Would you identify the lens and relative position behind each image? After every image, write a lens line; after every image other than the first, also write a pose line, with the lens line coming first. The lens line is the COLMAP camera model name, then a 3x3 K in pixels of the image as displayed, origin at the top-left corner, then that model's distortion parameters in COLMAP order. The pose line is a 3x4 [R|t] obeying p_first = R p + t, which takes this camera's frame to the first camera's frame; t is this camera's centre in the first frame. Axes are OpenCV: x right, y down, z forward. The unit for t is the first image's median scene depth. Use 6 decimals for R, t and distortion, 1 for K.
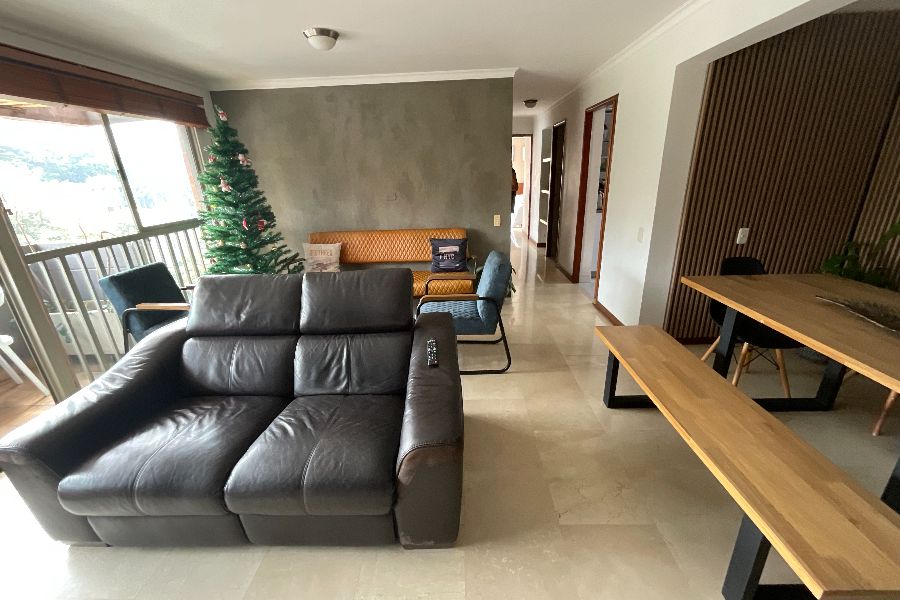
lens RADIAL K [[365.8, 0, 450.7], [0, 365.8, 297.9], [0, 0, 1]] dist [0.000180, -0.000956]
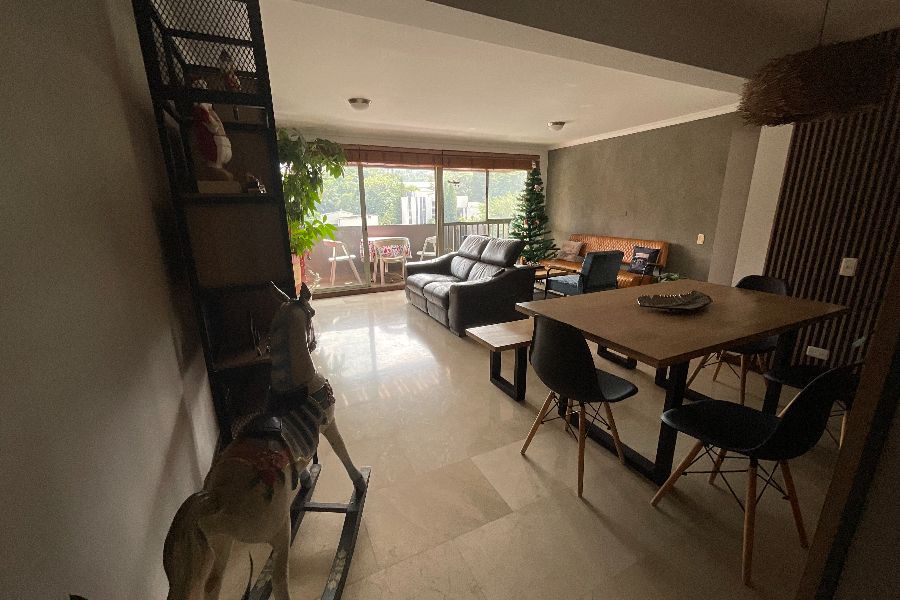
lens RADIAL K [[365.8, 0, 448.7], [0, 365.8, 301.3], [0, 0, 1]] dist [0.000180, -0.000956]
pose [[0.470579, 0.251973, -0.845615, 0.939857], [-0.297078, 0.947651, 0.117055, 0.081176], [0.830843, 0.196130, 0.520801, -0.222799]]
